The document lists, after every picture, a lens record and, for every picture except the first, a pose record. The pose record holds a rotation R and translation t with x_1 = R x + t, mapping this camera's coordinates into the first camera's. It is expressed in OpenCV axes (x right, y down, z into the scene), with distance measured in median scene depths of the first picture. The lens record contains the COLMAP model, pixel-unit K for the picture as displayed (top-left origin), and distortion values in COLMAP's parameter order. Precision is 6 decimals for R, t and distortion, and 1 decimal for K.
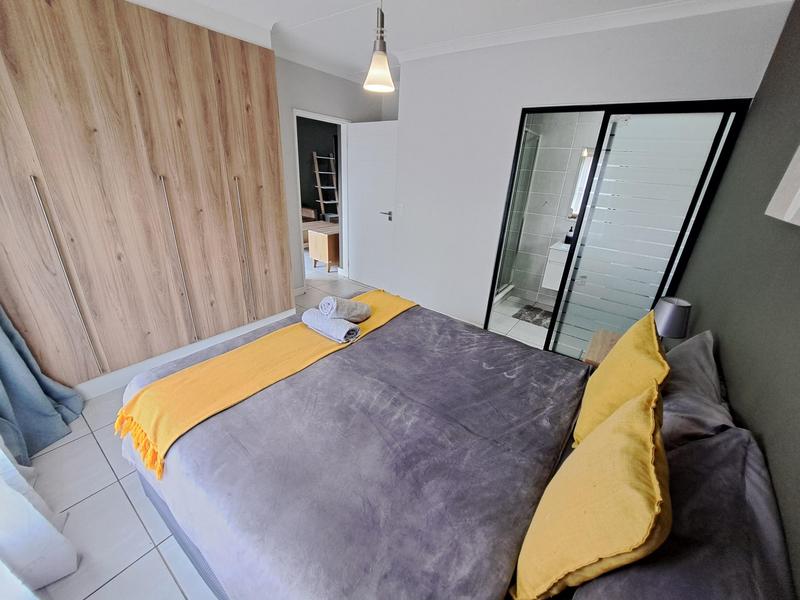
lens RADIAL K [[319.6, 0, 401.1], [0, 319.6, 298.0], [0, 0, 1]] dist [-0.012420, -0.000128]
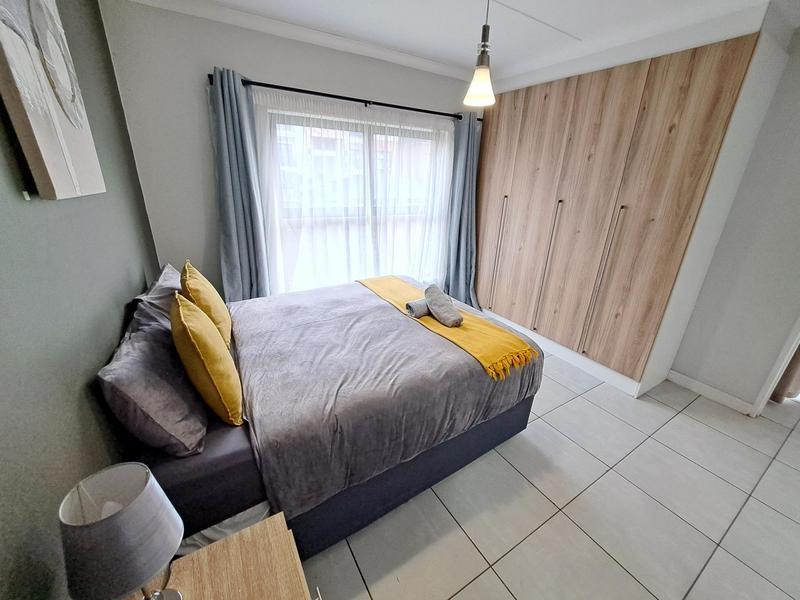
lens RADIAL K [[319.6, 0, 401.1], [0, 319.6, 298.0], [0, 0, 1]] dist [-0.012420, -0.000128]
pose [[-0.364621, 0.271855, -0.890588, 0.678517], [-0.402045, 0.816723, 0.413911, -0.305091], [0.839887, 0.508978, -0.188497, 0.826809]]
